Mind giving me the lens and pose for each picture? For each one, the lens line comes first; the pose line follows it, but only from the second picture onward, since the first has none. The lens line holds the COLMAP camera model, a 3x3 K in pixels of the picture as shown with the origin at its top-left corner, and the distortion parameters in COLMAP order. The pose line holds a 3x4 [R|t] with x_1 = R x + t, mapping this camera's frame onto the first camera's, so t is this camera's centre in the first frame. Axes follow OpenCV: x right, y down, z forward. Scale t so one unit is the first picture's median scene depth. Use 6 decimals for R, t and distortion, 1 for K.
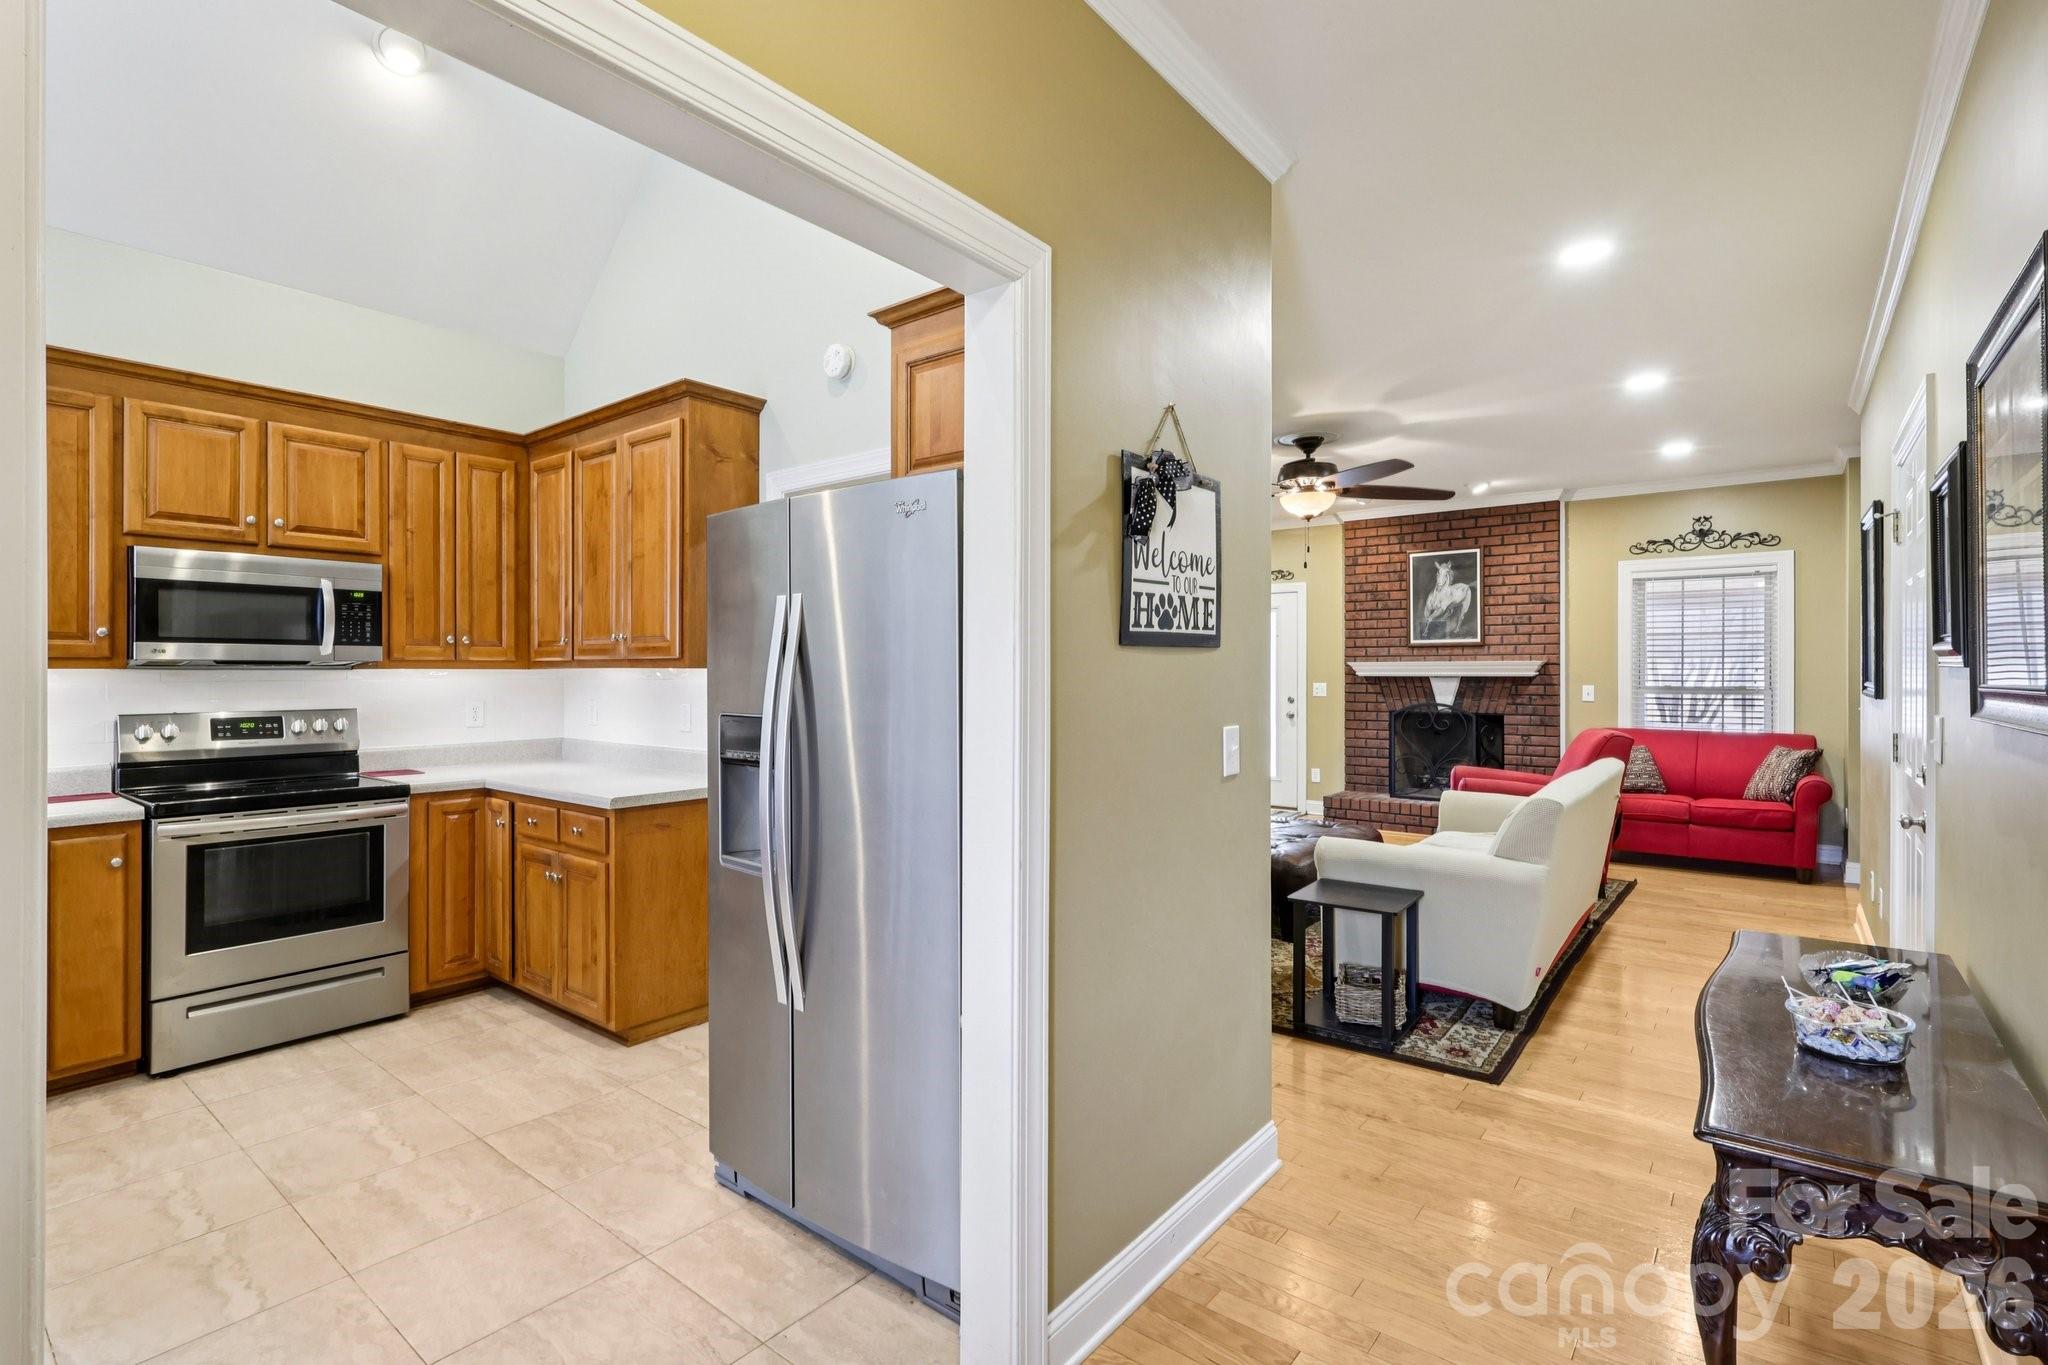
lens RADIAL K [[953.1, 0, 1020.2], [0, 953.1, 669.3], [0, 0, 1]] dist [0.002140, 0.000147]
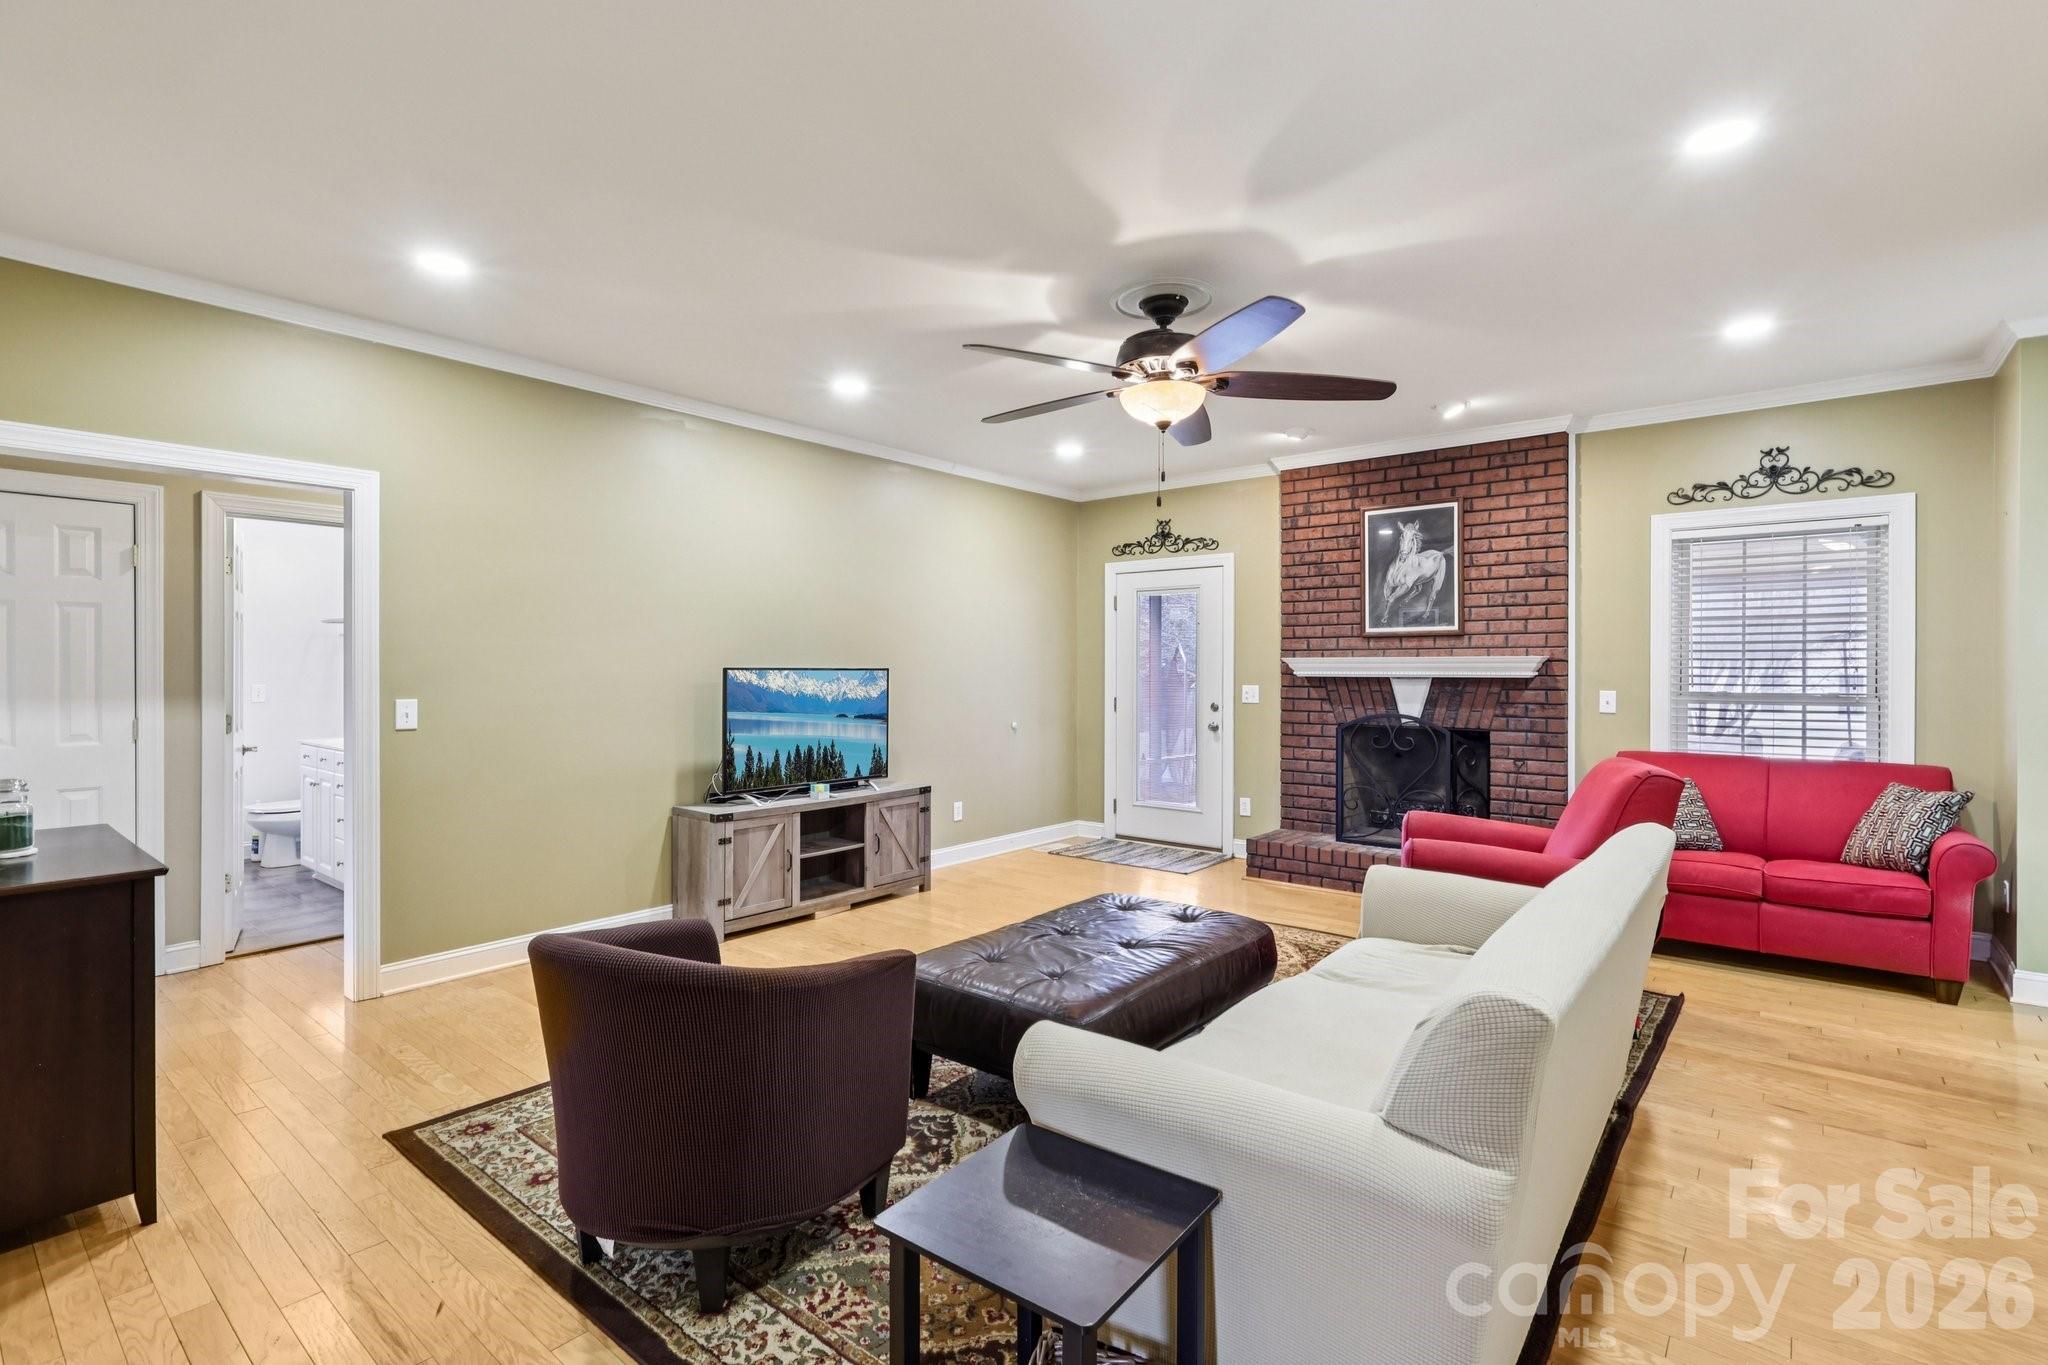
lens RADIAL K [[953.1, 0, 1019.5], [0, 953.1, 671.3], [0, 0, 1]] dist [0.002140, 0.000147]
pose [[0.999976, 0.000127, -0.006984, 0.153880], [-0.000078, 0.999975, 0.007060, -0.002359], [0.006985, -0.007059, 0.999951, 0.271442]]
